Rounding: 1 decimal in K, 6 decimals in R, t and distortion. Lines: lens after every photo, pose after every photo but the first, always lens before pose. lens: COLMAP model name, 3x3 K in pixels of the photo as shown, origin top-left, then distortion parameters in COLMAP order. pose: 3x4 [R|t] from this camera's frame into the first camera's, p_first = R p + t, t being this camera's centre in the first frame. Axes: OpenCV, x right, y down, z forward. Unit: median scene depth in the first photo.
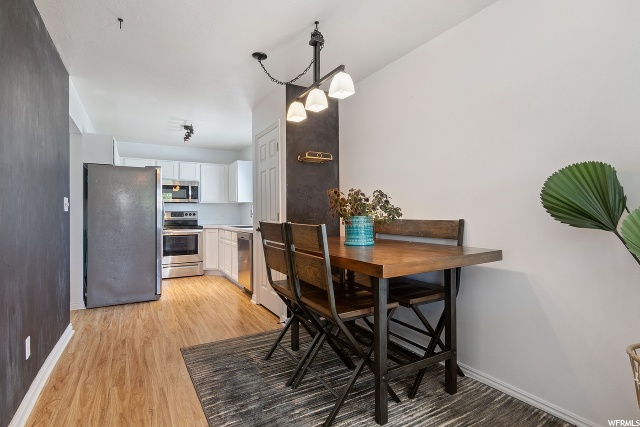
lens RADIAL K [[320.2, 0, 320.0], [0, 320.2, 213.5], [0, 0, 1]] dist [0.001604, 0.000399]
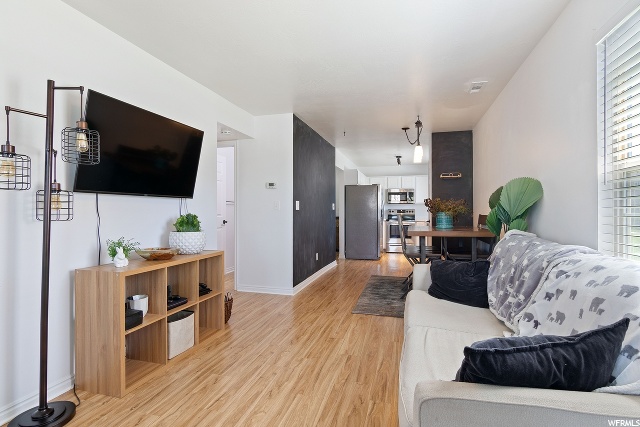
lens RADIAL K [[320.2, 0, 320.0], [0, 320.2, 213.5], [0, 0, 1]] dist [0.001604, 0.000399]
pose [[0.695098, 0.010822, -0.718834, 0.367848], [-0.005663, 0.999938, 0.009578, 0.000315], [0.718893, -0.002587, 0.695116, -0.306543]]
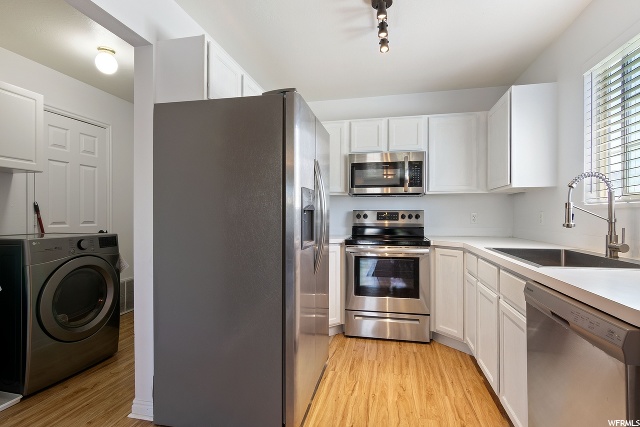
lens RADIAL K [[320.2, 0, 320.0], [0, 320.2, 213.5], [0, 0, 1]] dist [0.001604, 0.000399]
pose [[0.736645, -0.001170, -0.676278, -0.161436], [-0.004093, 0.999972, -0.006188, 0.002211], [0.676267, 0.007326, 0.736620, 0.530098]]
